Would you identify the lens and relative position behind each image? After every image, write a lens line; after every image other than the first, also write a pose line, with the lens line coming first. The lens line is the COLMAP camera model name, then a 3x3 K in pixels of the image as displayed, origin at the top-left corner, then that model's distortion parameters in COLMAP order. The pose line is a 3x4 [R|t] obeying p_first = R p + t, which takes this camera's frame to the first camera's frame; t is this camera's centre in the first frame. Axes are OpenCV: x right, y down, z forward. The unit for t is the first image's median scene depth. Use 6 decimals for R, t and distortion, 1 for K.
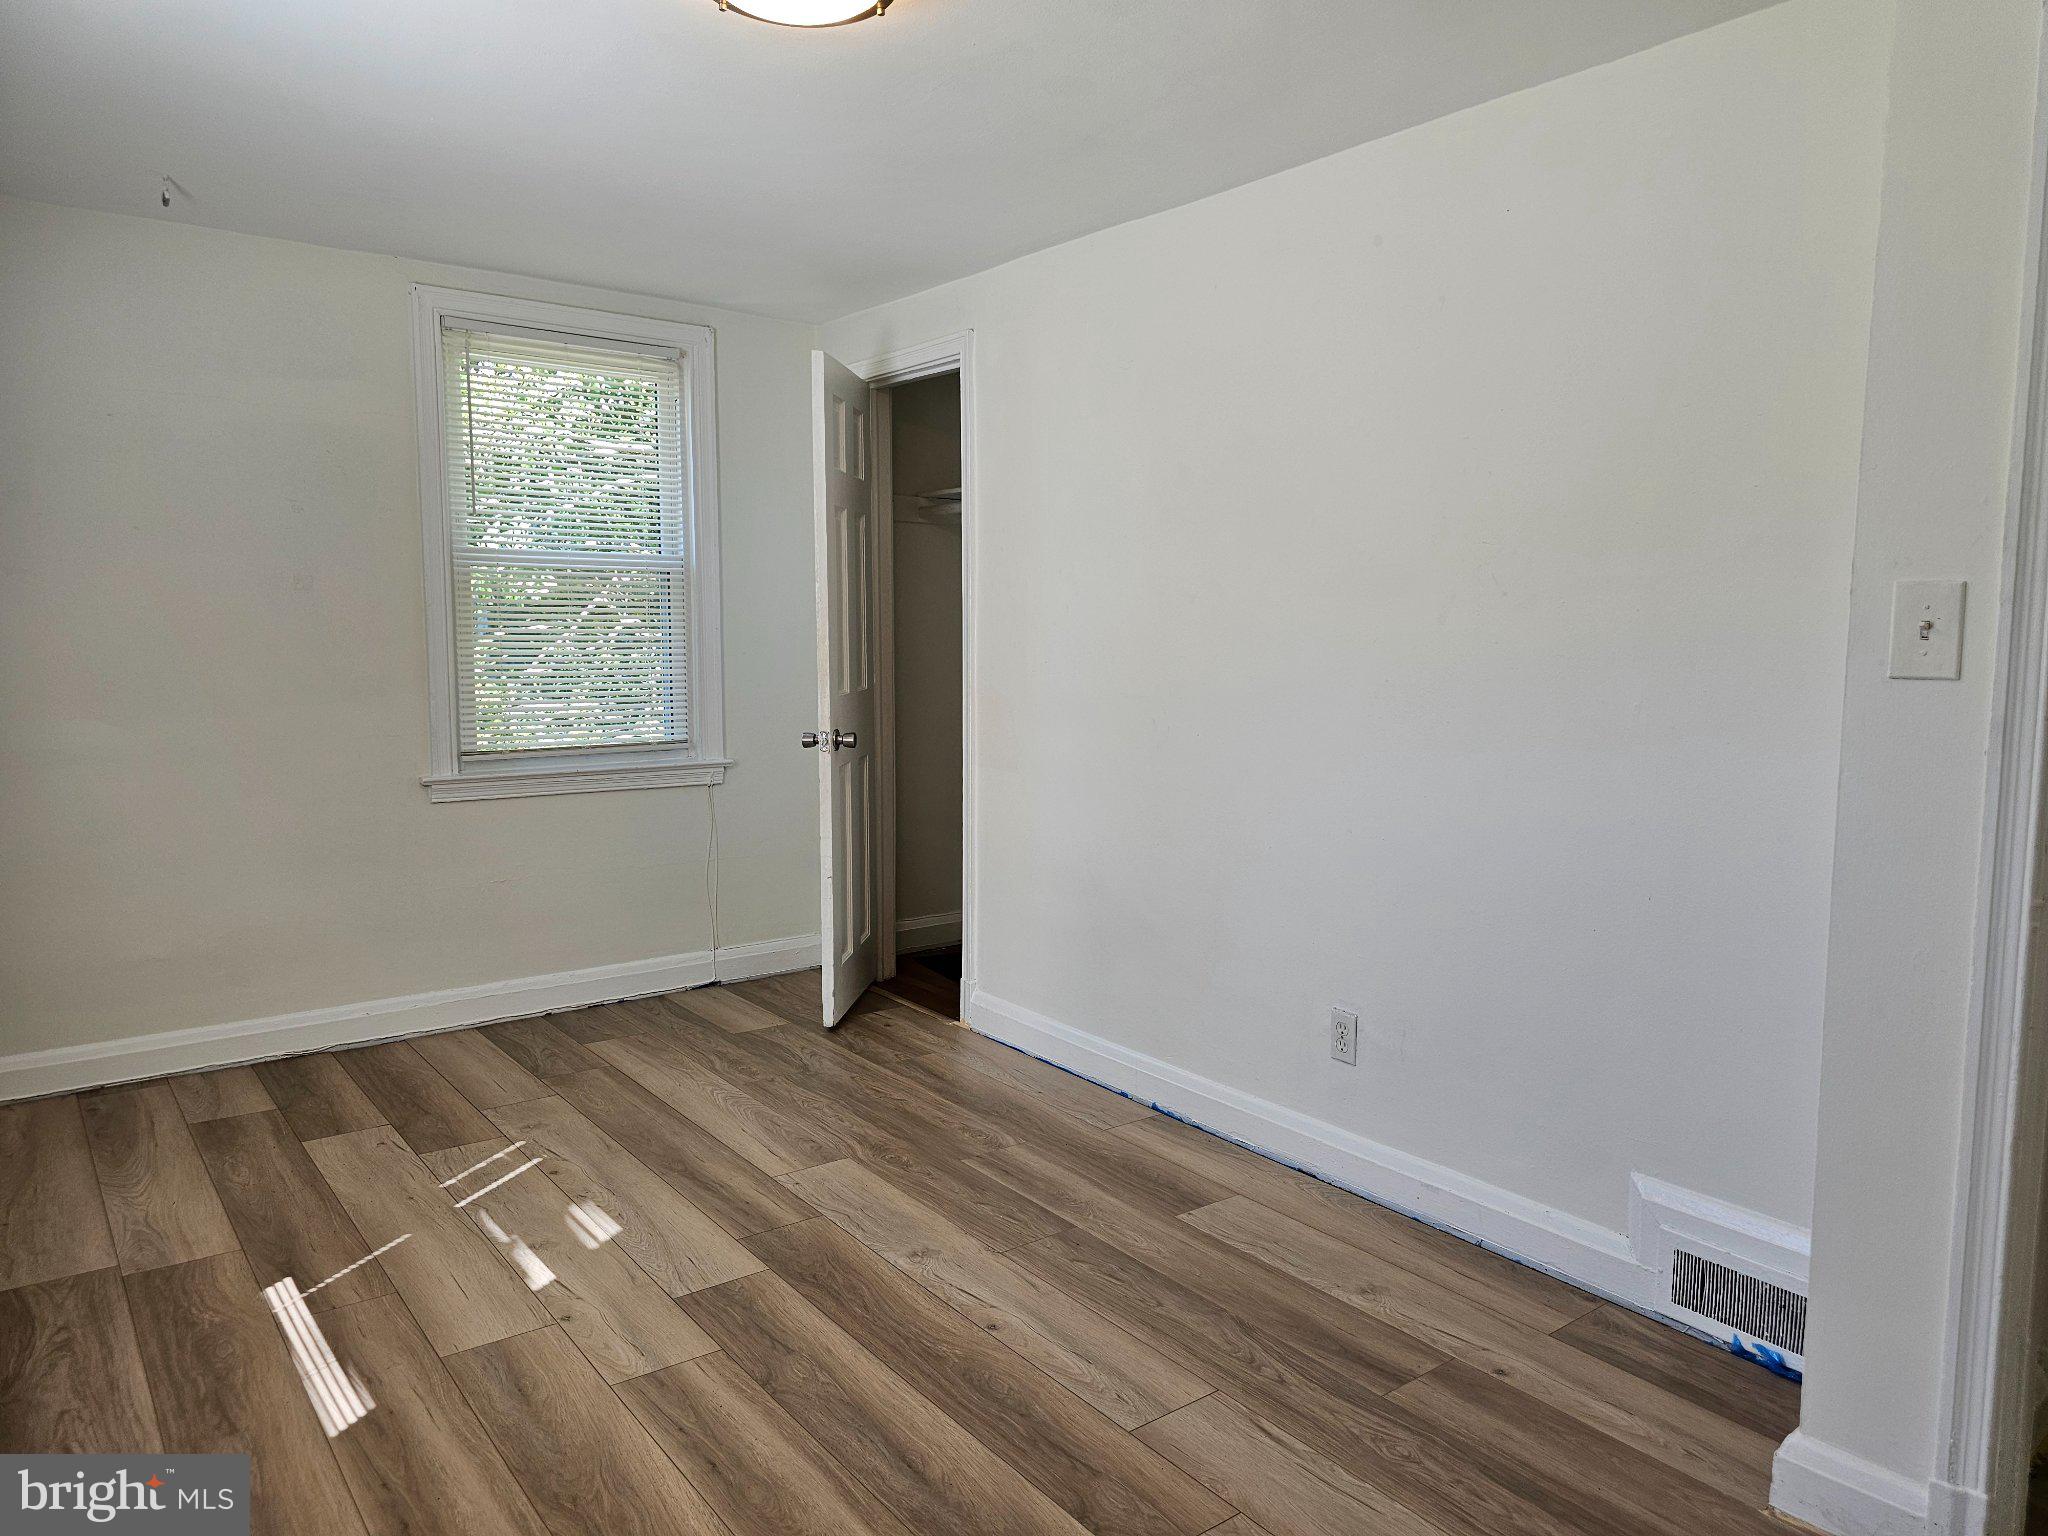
lens RADIAL K [[1384.7, 0, 1023.8], [0, 1384.7, 769.4], [0, 0, 1]] dist [0.024005, -0.003090]
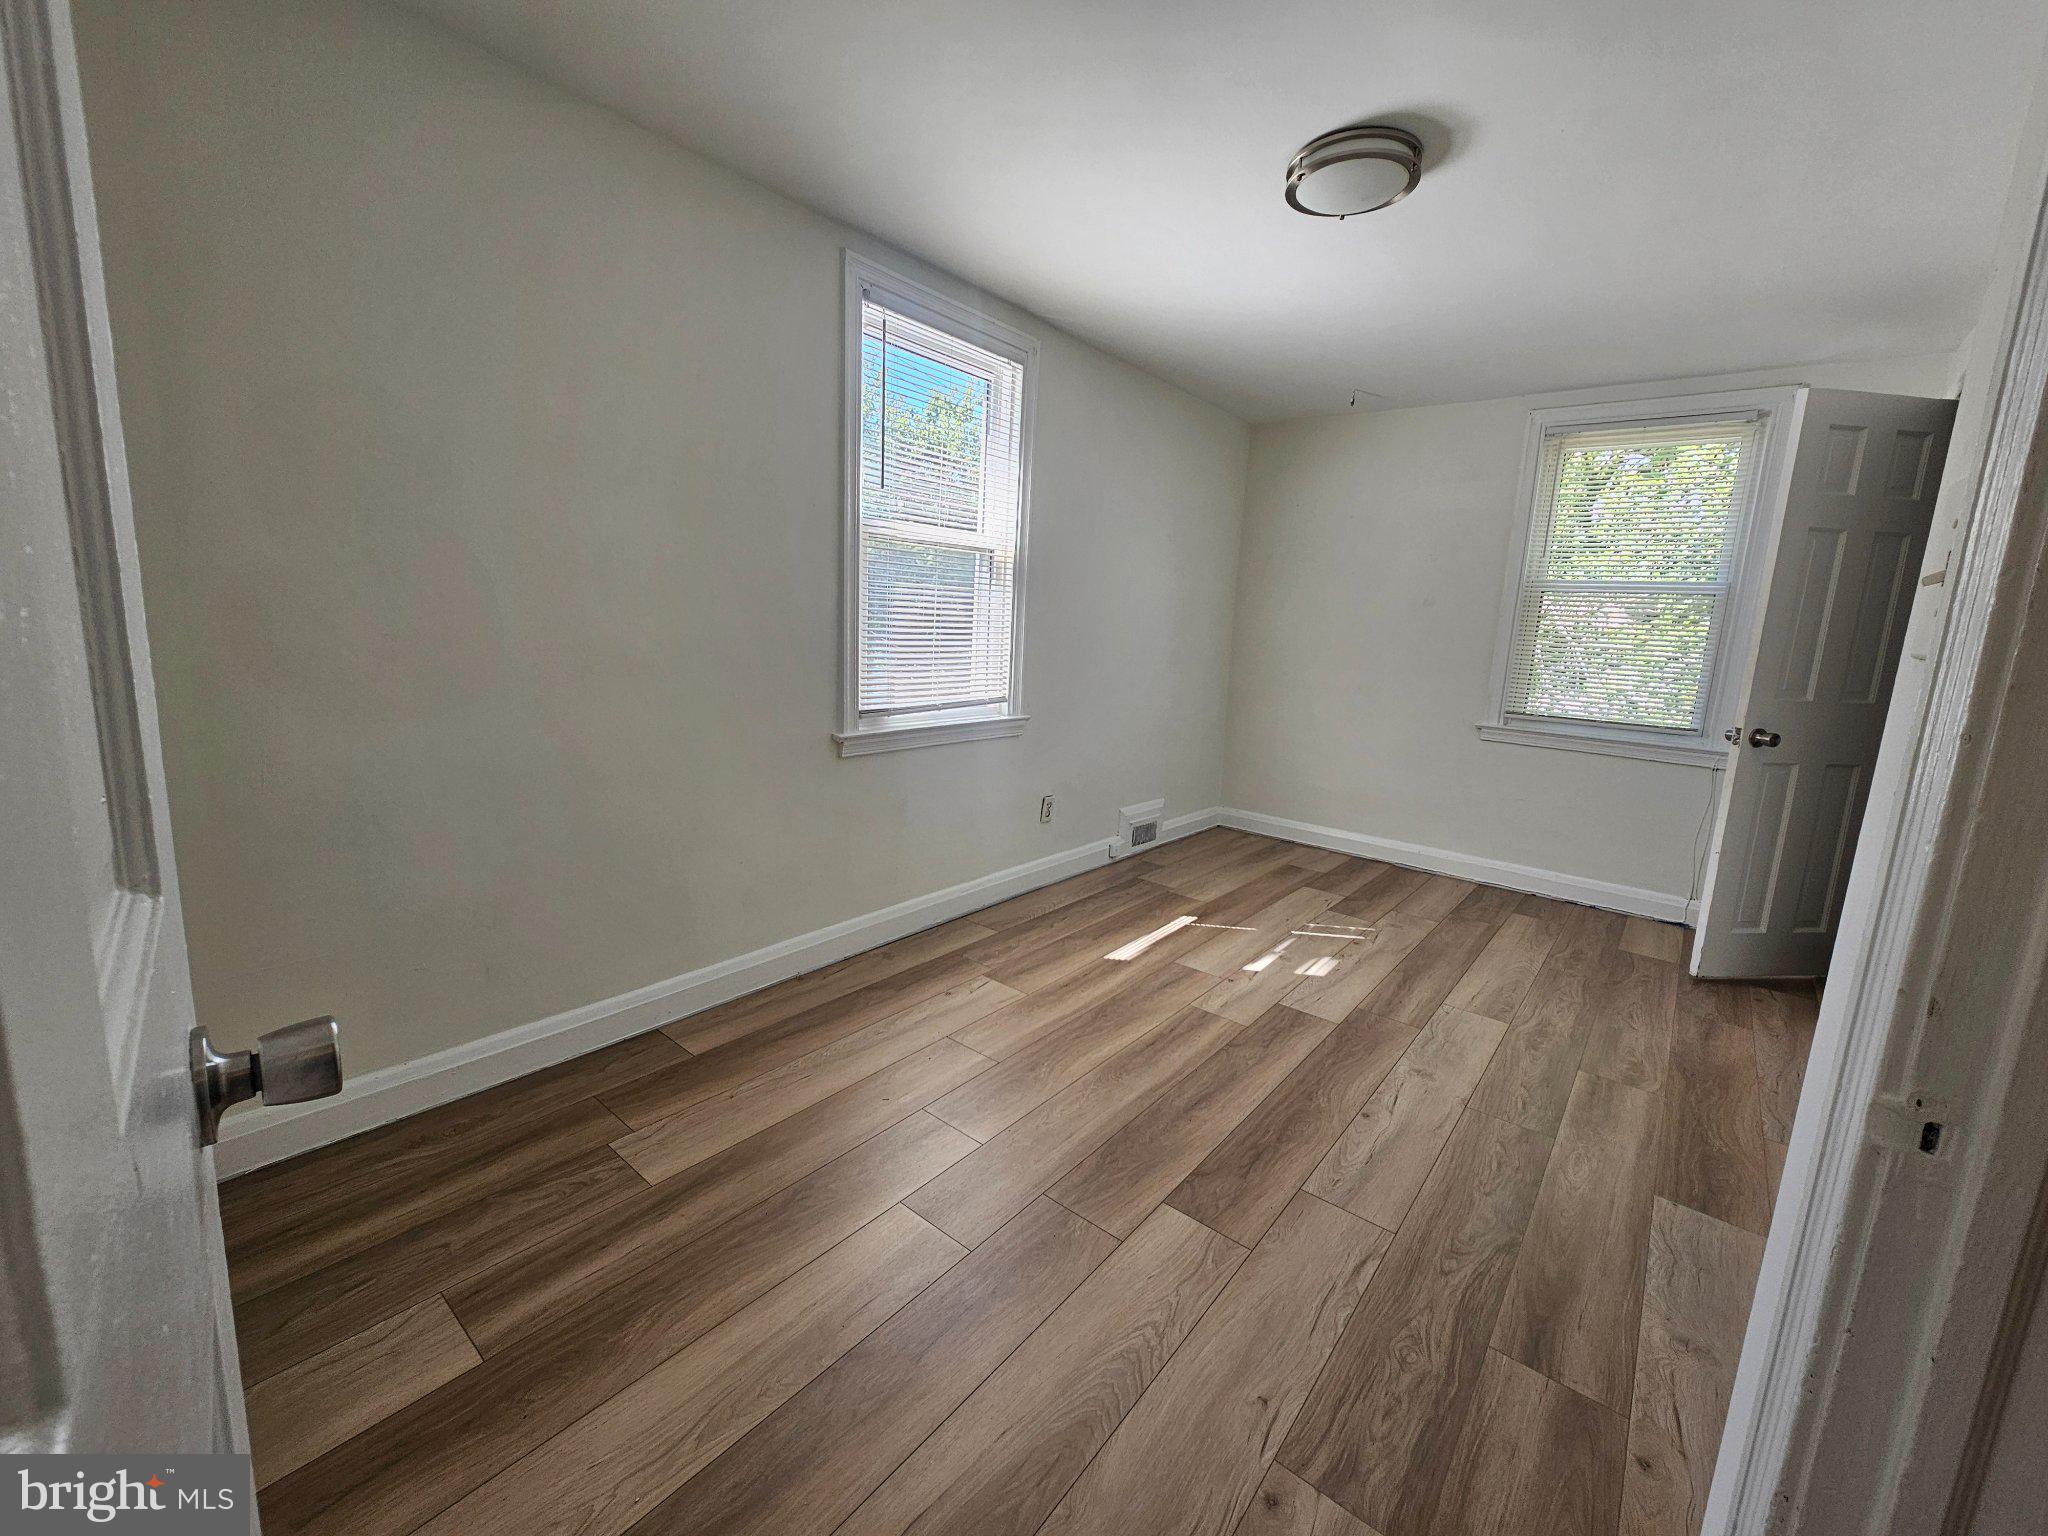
lens RADIAL K [[831.6, 0, 1024.3], [0, 831.6, 760.2], [0, 0, 1]] dist [-0.000514, 0.000039]
pose [[0.224996, 0.172023, -0.959054, 0.502751], [-0.149226, 0.978763, 0.140550, -0.012001], [0.962865, 0.111493, 0.245888, 0.331127]]
